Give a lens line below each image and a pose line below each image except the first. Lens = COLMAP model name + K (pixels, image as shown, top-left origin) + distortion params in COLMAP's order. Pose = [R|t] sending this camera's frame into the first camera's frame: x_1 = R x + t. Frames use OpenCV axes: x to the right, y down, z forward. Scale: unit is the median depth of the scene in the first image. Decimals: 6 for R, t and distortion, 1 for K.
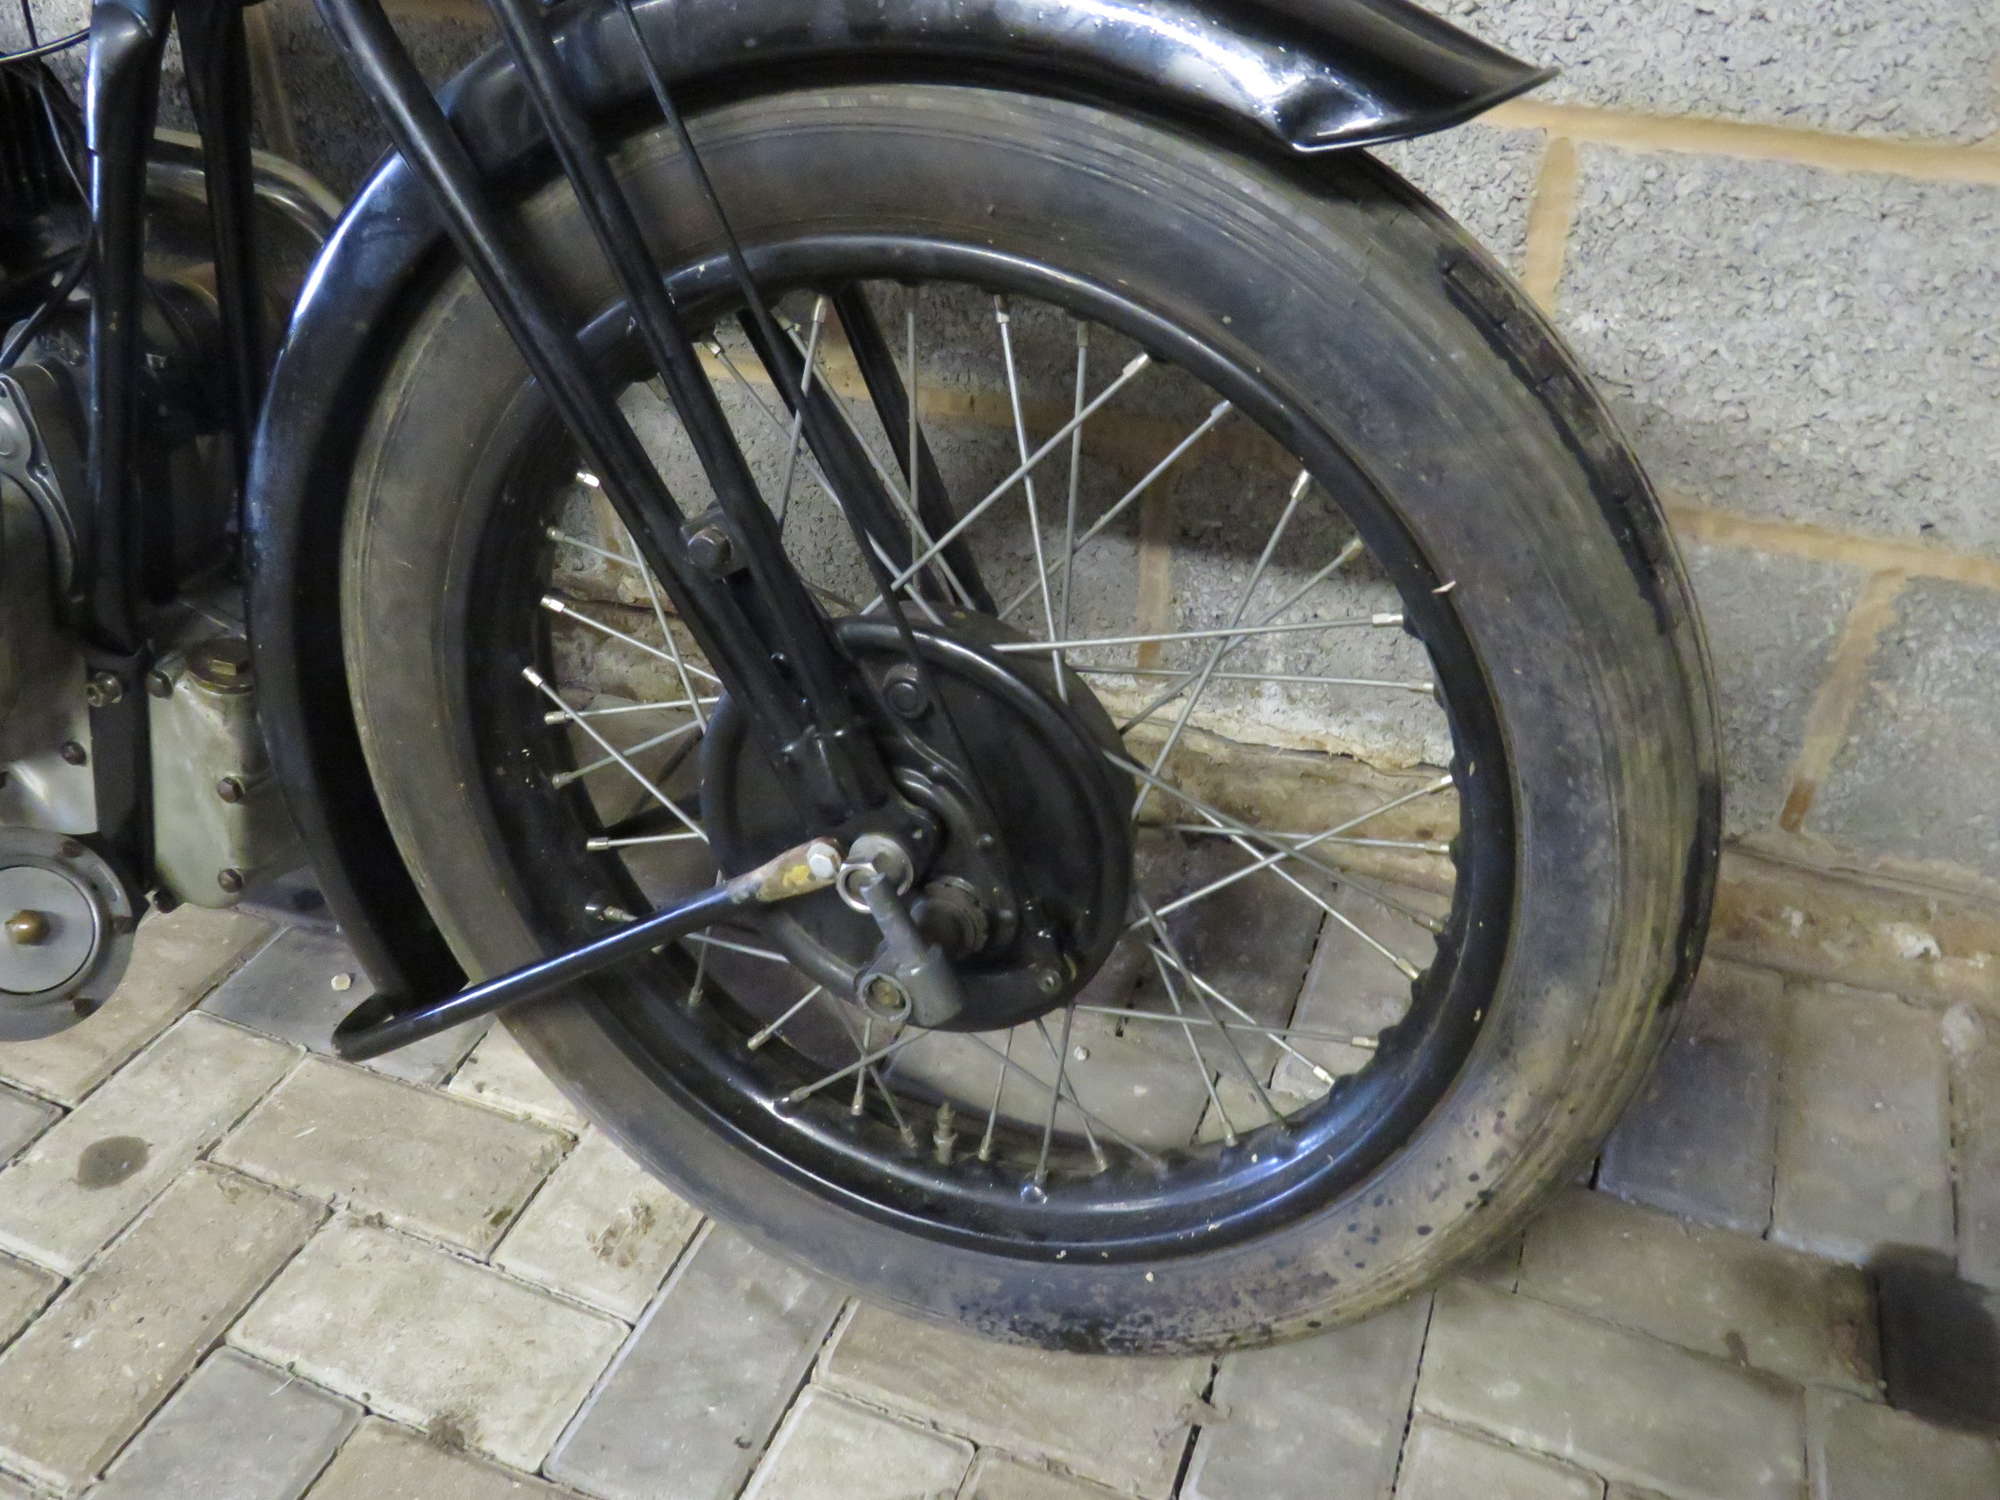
lens RADIAL K [[1658.4, 0, 1014.3], [0, 1658.4, 743.1], [0, 0, 1]] dist [-0.047130, 0.014036]
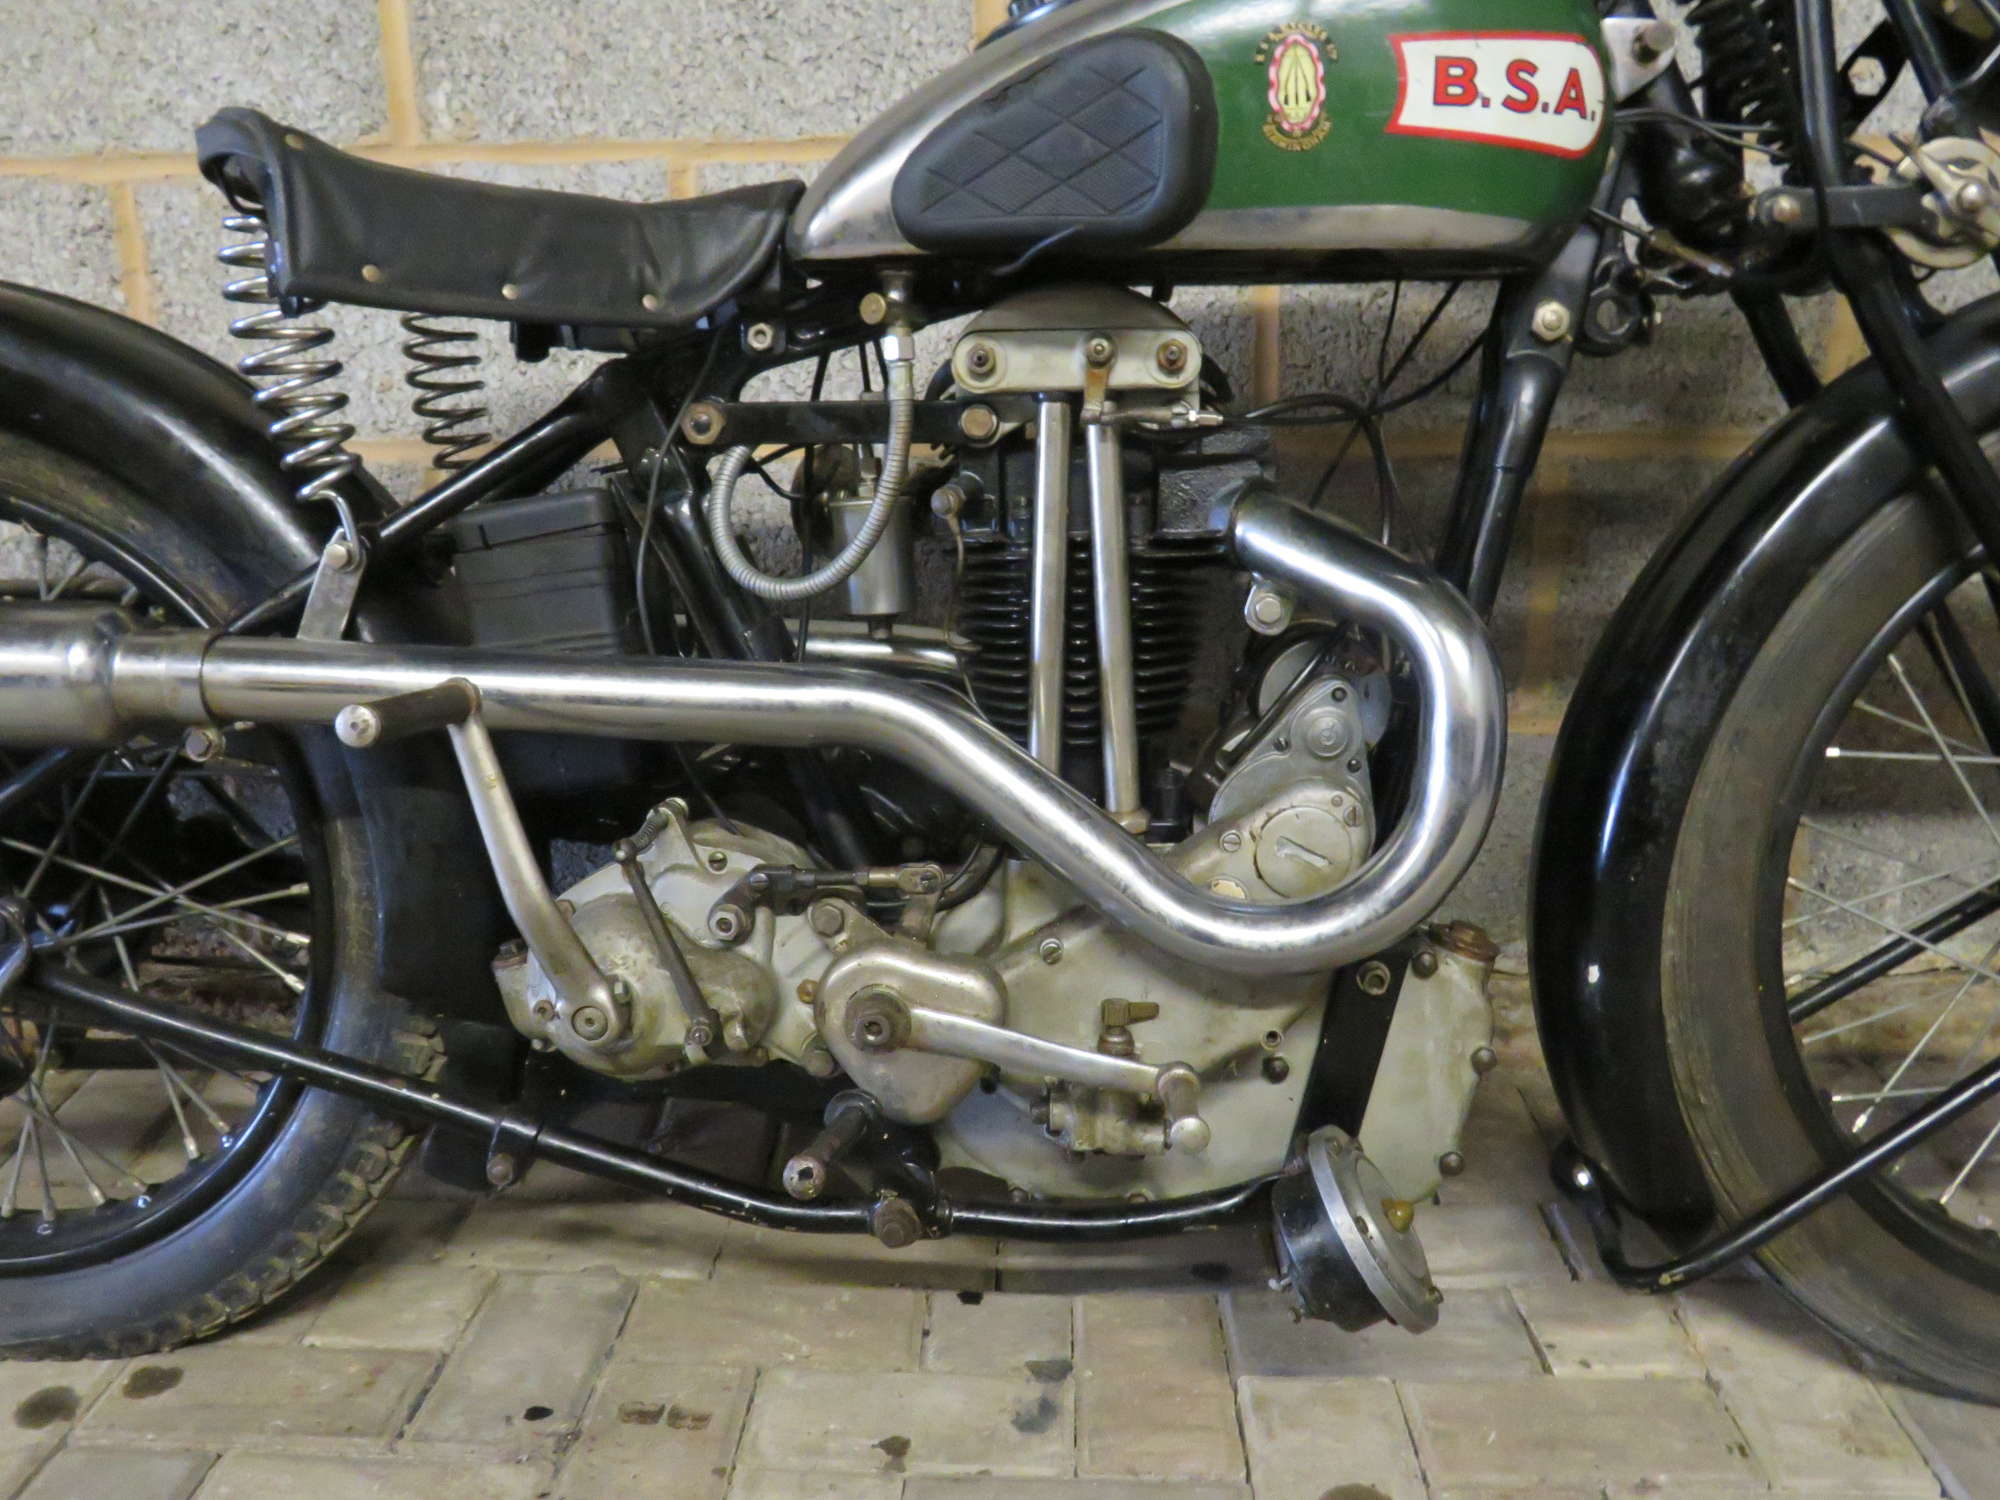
lens RADIAL K [[1658.4, 0, 1006.4], [0, 1658.4, 741.8], [0, 0, 1]] dist [-0.047130, 0.014036]
pose [[0.945409, -0.107580, 0.307617, -1.032683], [0.204162, 0.931263, -0.301774, 0.092554], [-0.254007, 0.348103, 0.902388, 0.048299]]
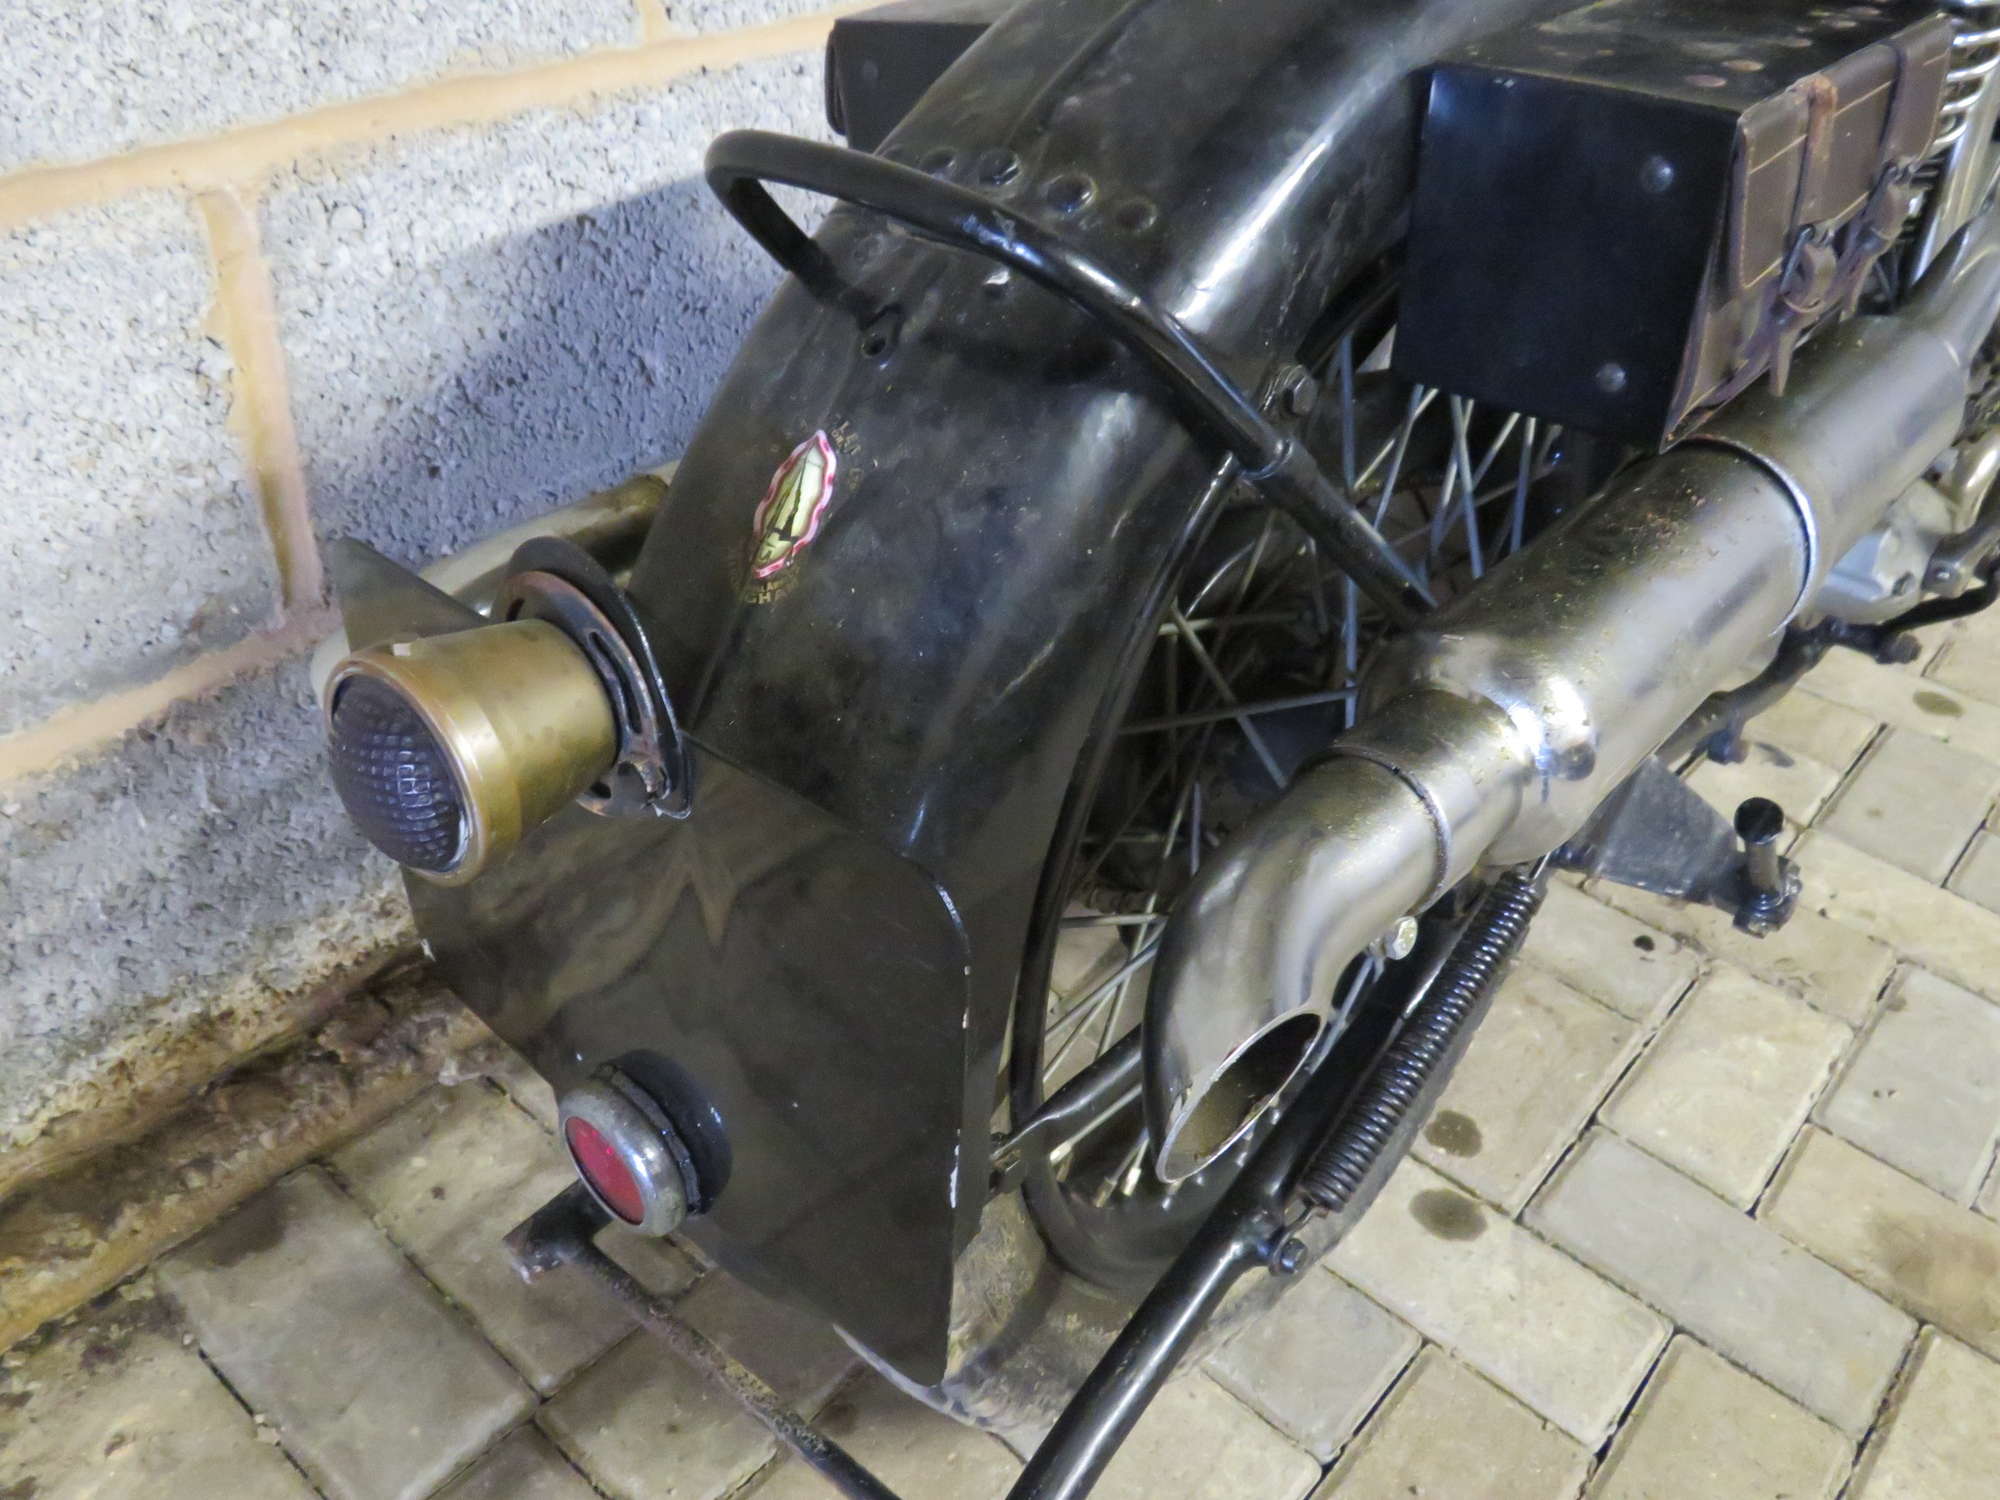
lens RADIAL K [[1658.4, 0, 991.6], [0, 1658.4, 745.9], [0, 0, 1]] dist [-0.047130, 0.014036]
pose [[0.347717, -0.549227, 0.759897, -2.031831], [0.495493, 0.795692, 0.348369, -0.648431], [-0.795977, 0.255389, 0.548814, 0.923446]]
